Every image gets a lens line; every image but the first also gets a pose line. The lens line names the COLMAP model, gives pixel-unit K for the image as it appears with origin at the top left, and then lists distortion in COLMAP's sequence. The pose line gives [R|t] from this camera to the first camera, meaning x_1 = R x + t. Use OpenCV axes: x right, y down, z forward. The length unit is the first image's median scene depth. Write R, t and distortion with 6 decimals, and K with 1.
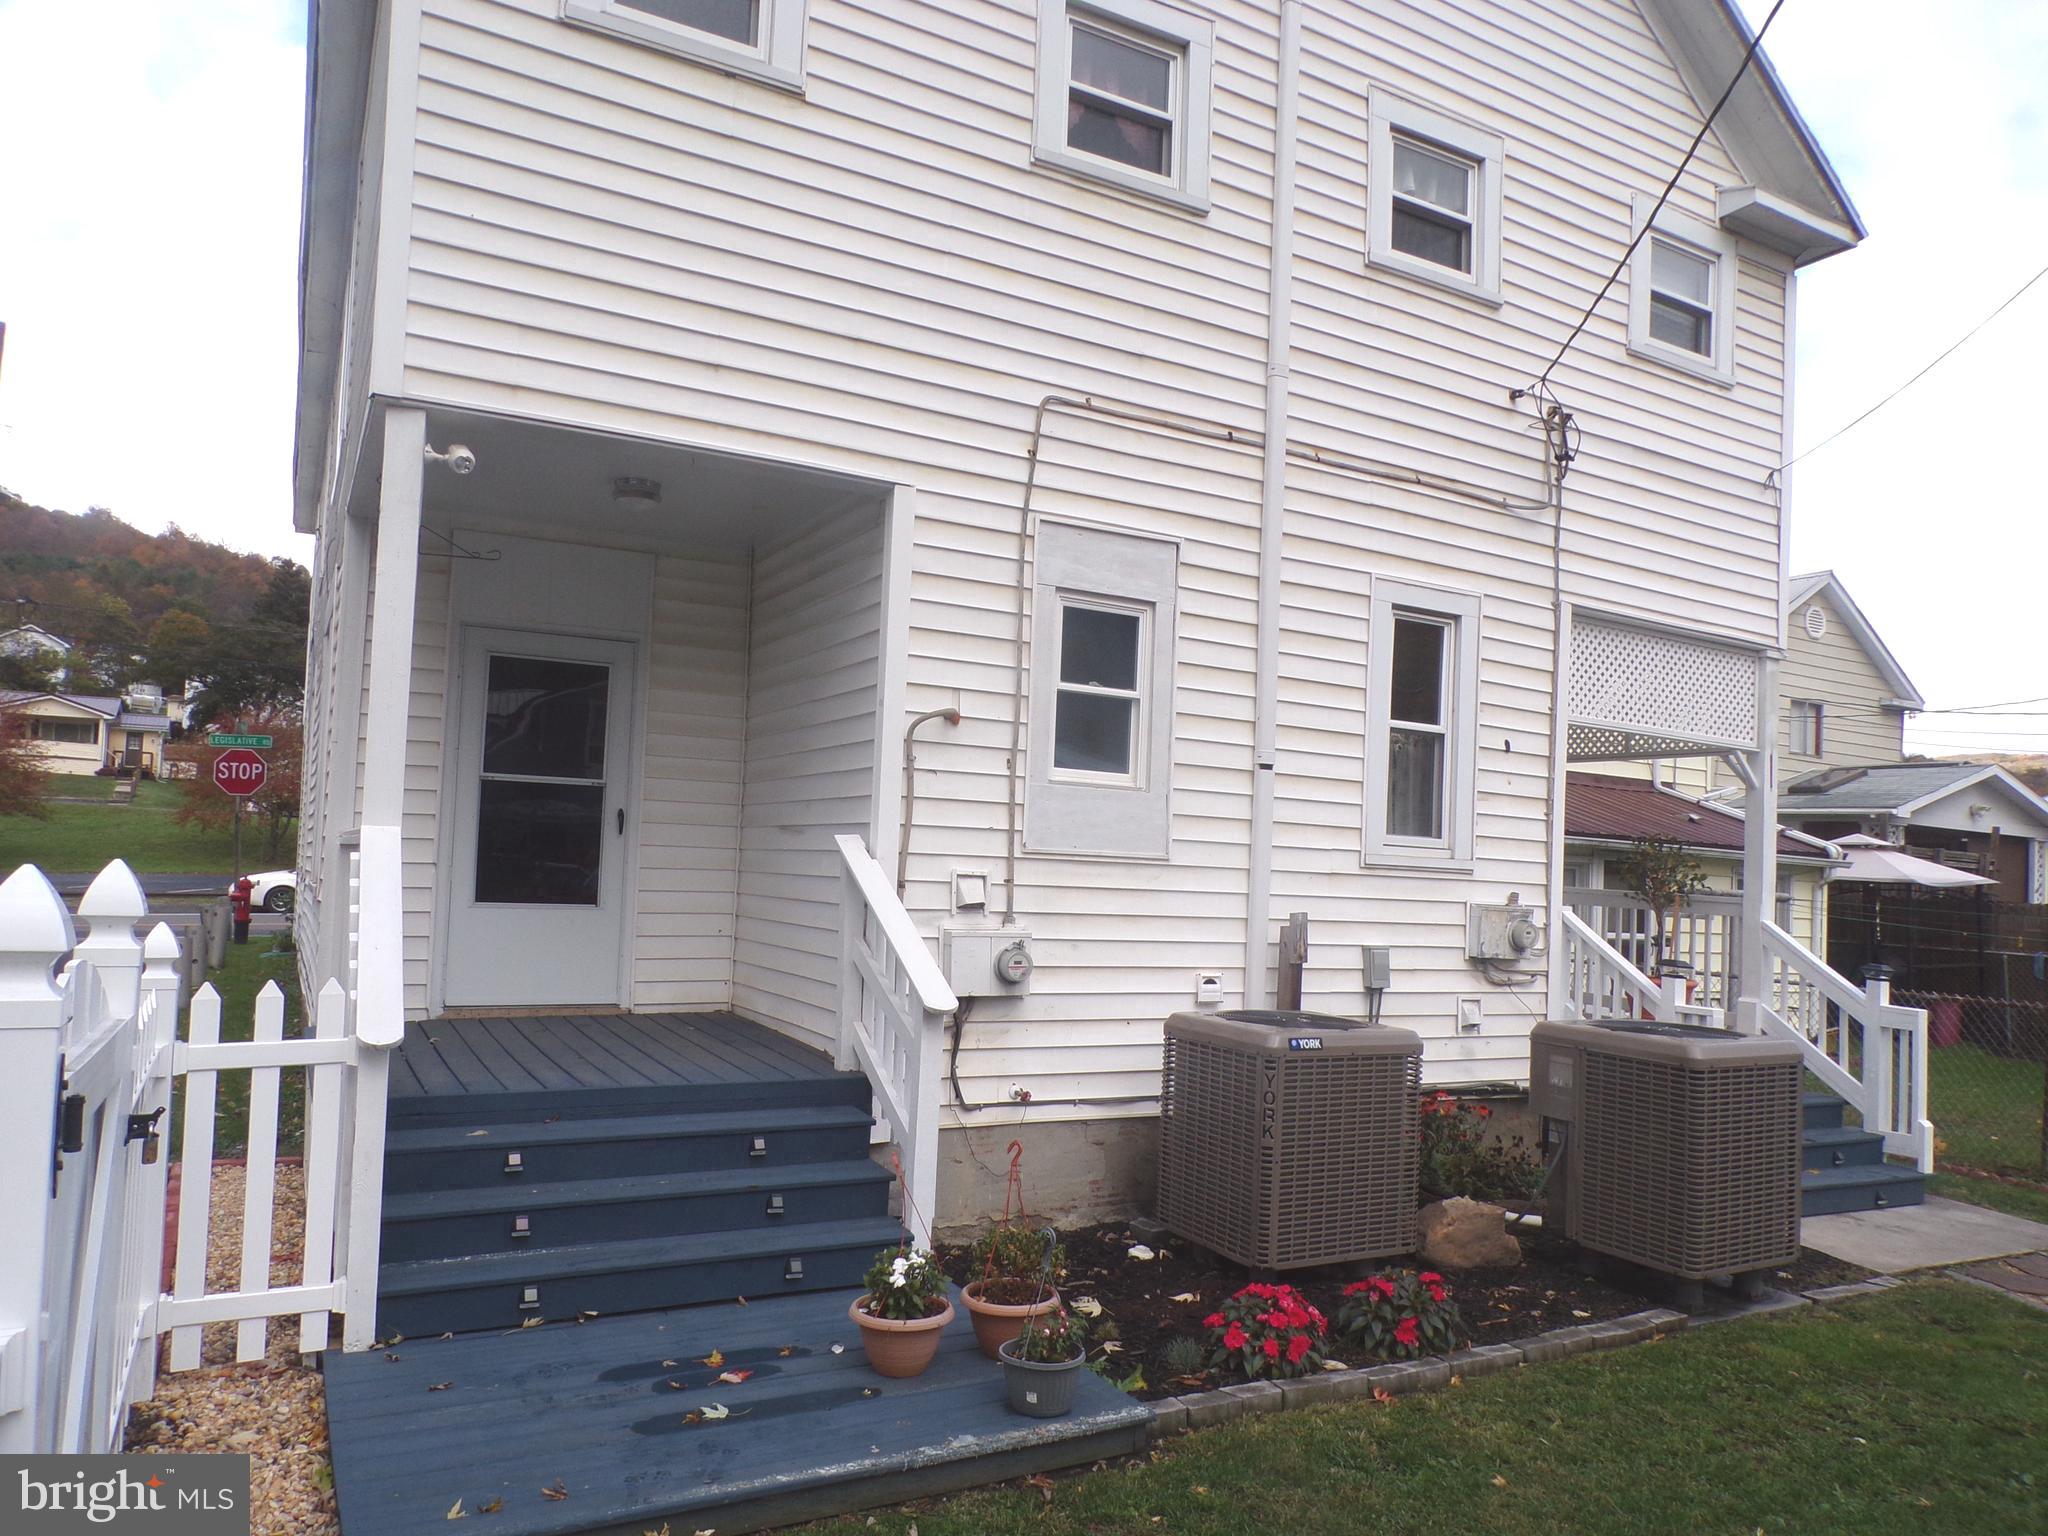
lens RADIAL K [[1378.1, 0, 1022.6], [0, 1378.1, 799.4], [0, 0, 1]] dist [-0.014202, 0.004165]
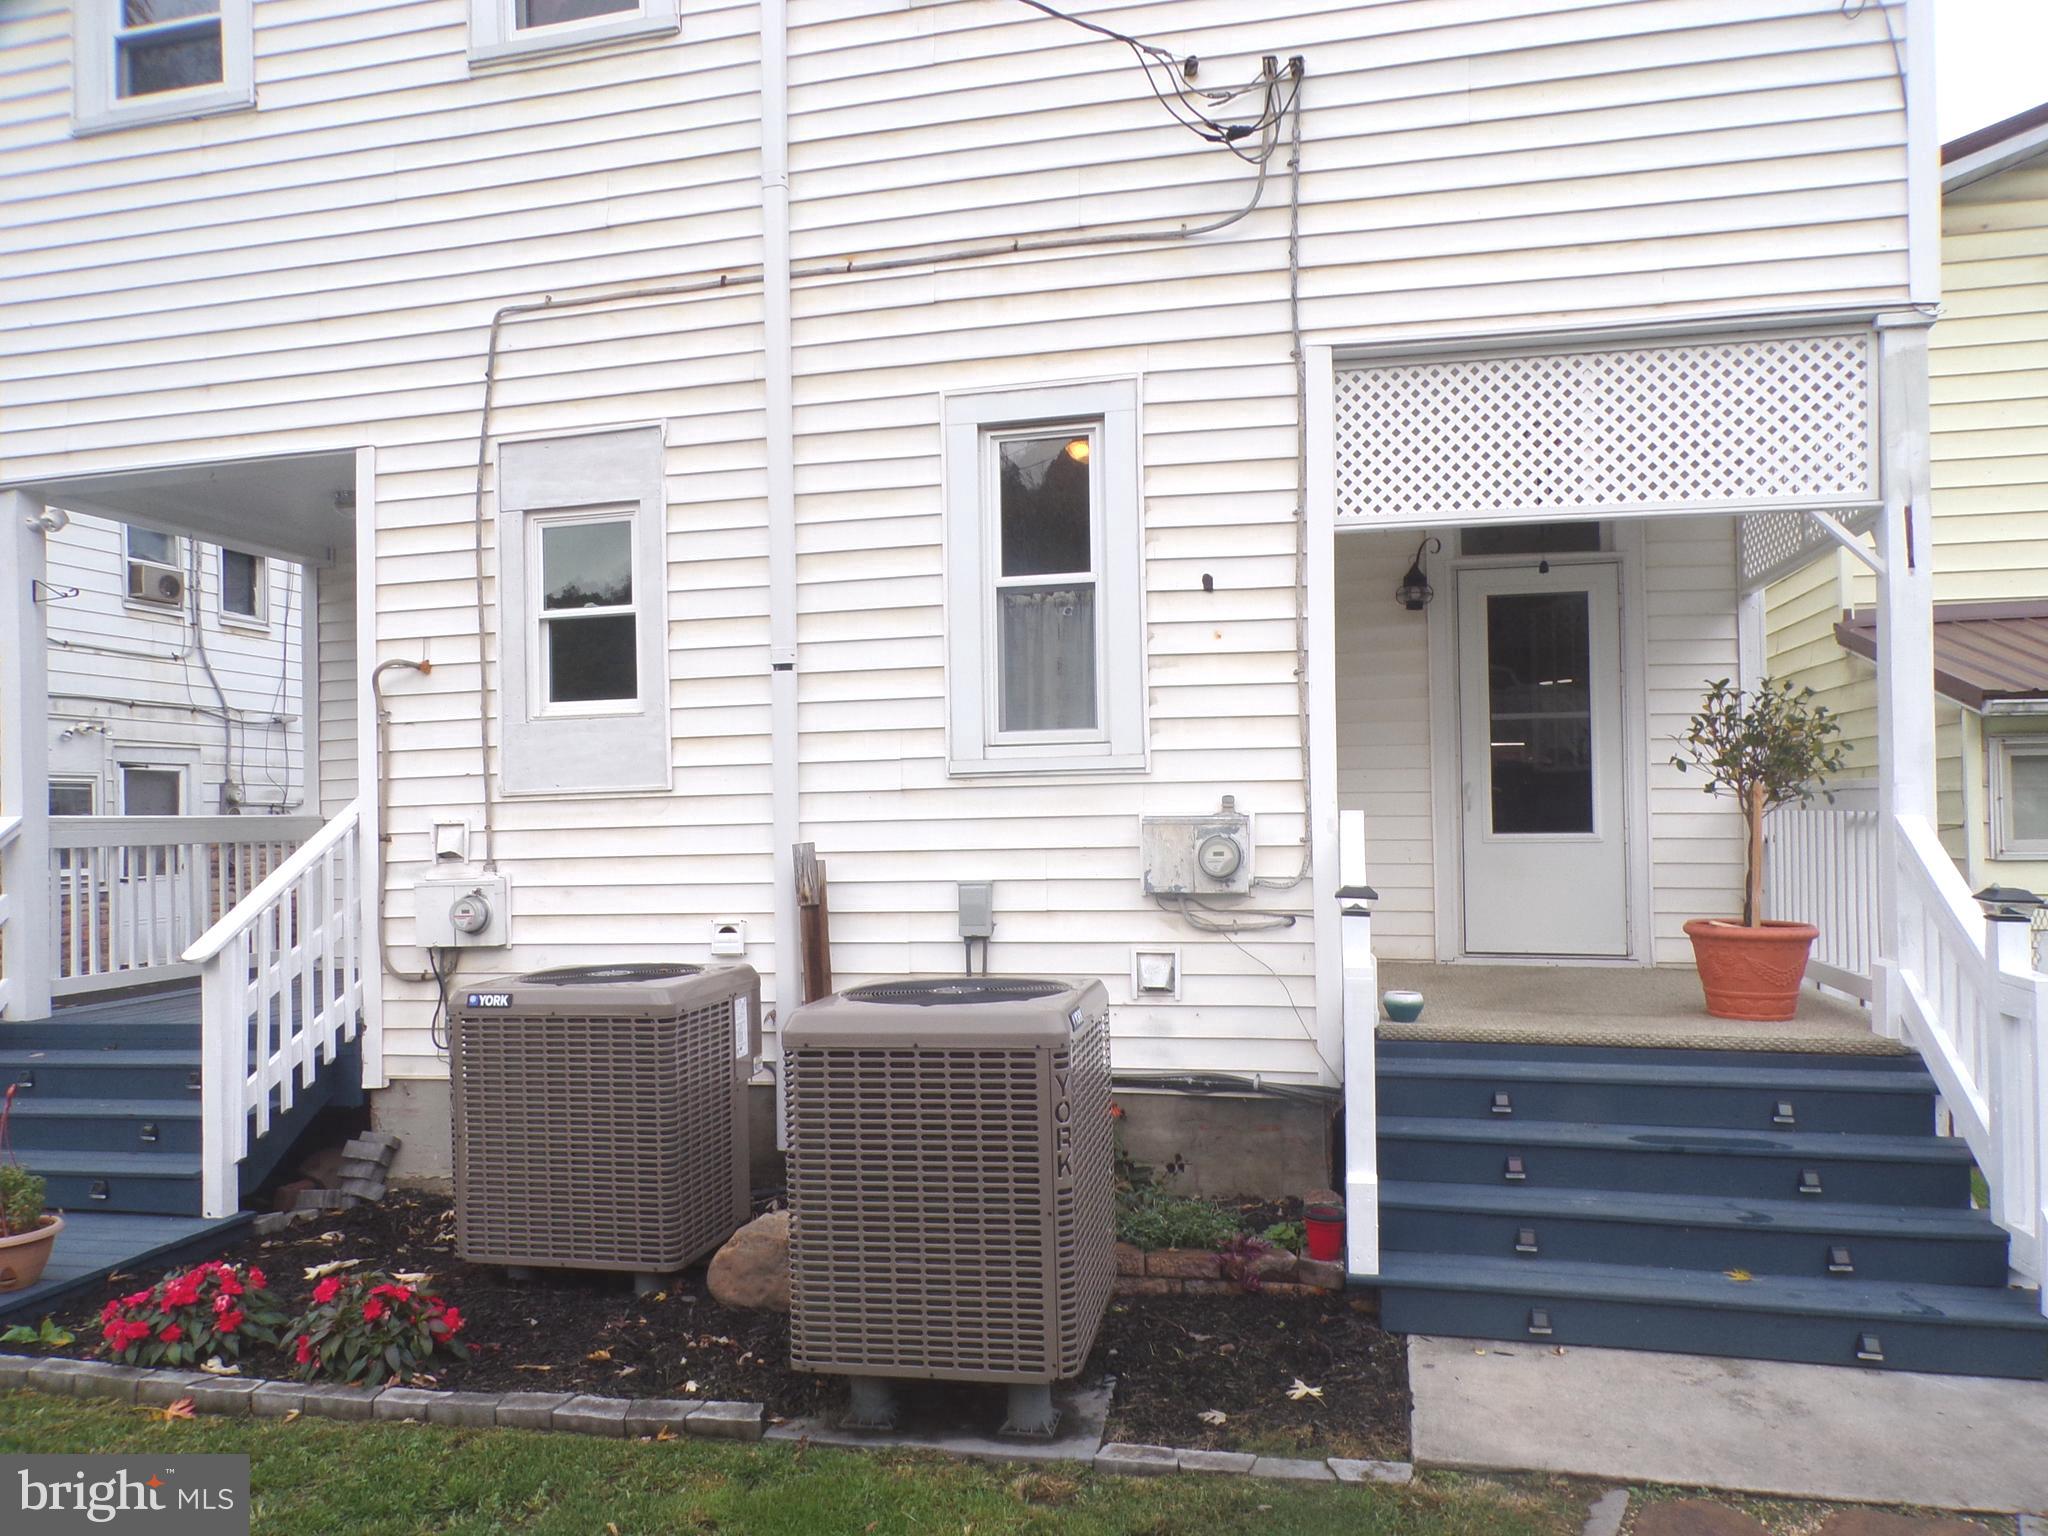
lens RADIAL K [[1423.2, 0, 1021.9], [0, 1423.2, 778.9], [0, 0, 1]] dist [-0.007339, 0.002006]
pose [[0.751220, -0.076764, -0.655573, 0.838674], [0.095903, 0.995368, -0.006658, 0.061710], [0.653048, -0.057870, 0.755102, 0.451752]]
